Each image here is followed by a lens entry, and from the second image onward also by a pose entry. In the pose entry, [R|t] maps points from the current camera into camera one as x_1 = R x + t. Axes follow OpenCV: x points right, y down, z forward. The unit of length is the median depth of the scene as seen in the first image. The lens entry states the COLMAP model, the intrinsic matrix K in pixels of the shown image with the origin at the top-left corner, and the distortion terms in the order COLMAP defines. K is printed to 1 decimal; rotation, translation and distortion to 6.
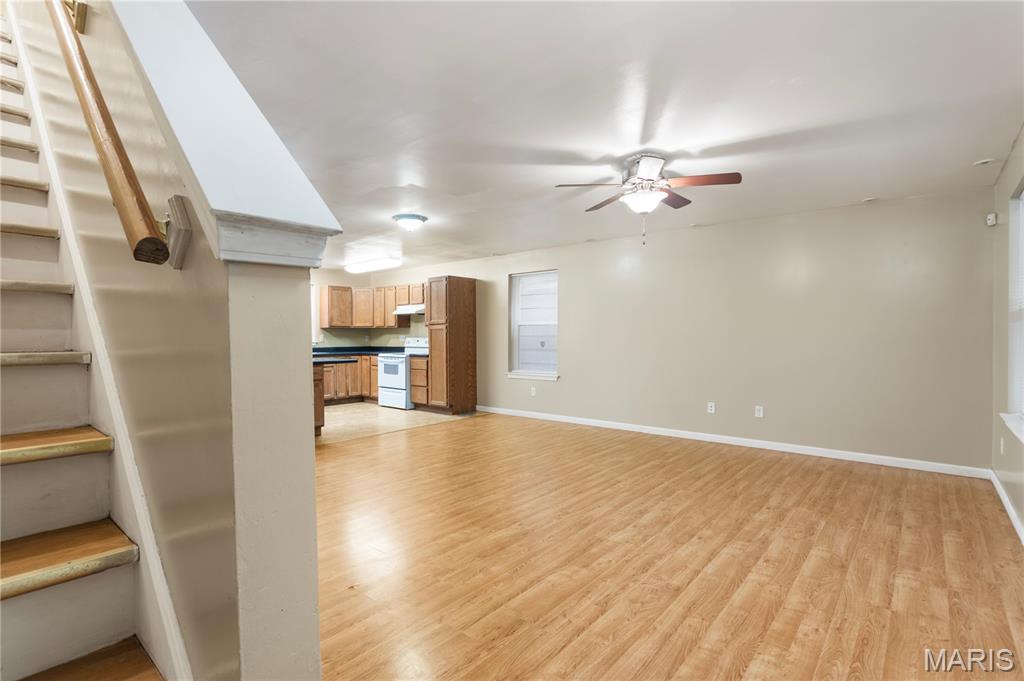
lens RADIAL K [[502.8, 0, 503.7], [0, 502.8, 339.3], [0, 0, 1]] dist [-0.023226, 0.003218]
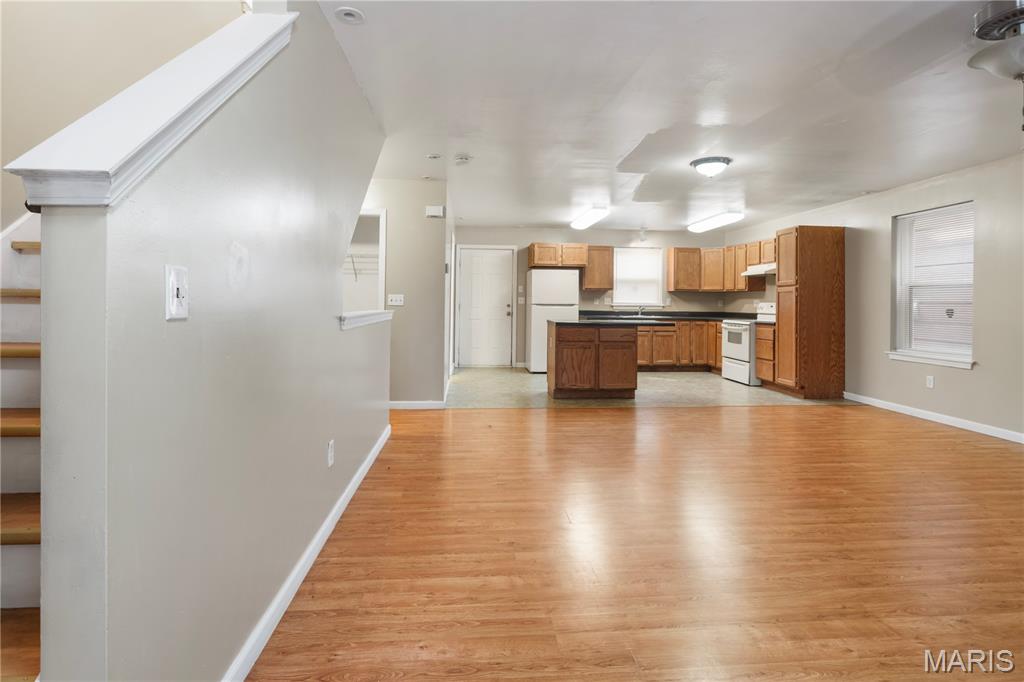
lens RADIAL K [[502.8, 0, 495.6], [0, 502.8, 296.1], [0, 0, 1]] dist [-0.023226, 0.003218]
pose [[0.698597, 0.006182, -0.715489, 0.116288], [-0.022014, 0.999675, -0.012857, 0.007329], [0.715177, 0.024733, 0.698506, 0.084887]]
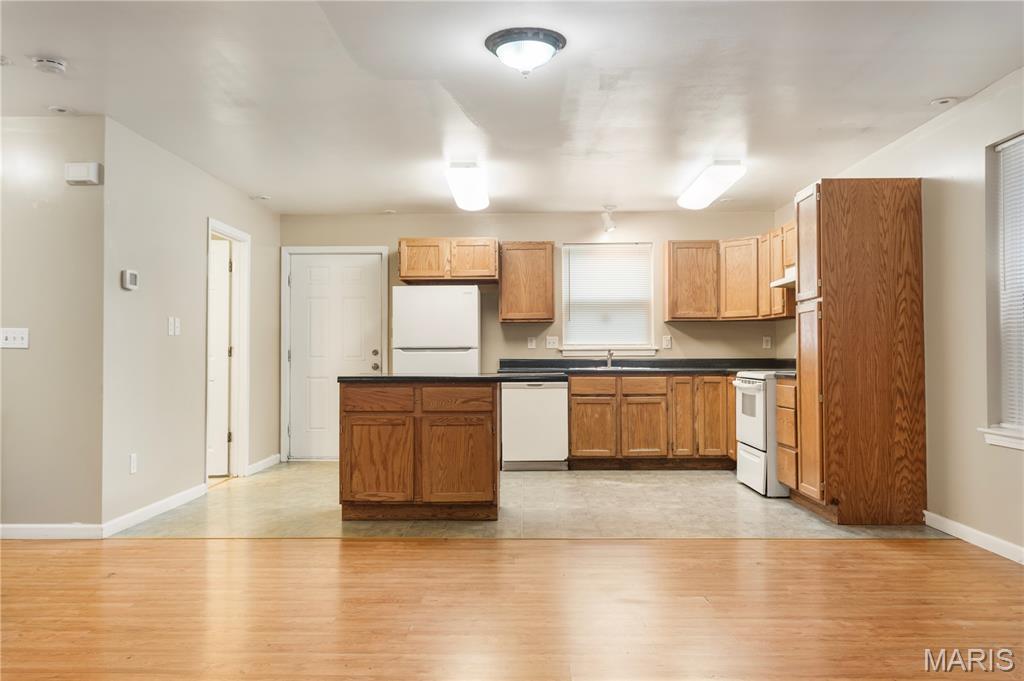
lens RADIAL K [[810.4, 0, 485.0], [0, 810.4, 344.3], [0, 0, 1]] dist [0.002601, 0.000996]
pose [[0.624327, -0.008243, -0.781120, 0.217982], [-0.007108, 0.999843, -0.016232, 0.018545], [0.781131, 0.015686, 0.624170, 0.357200]]
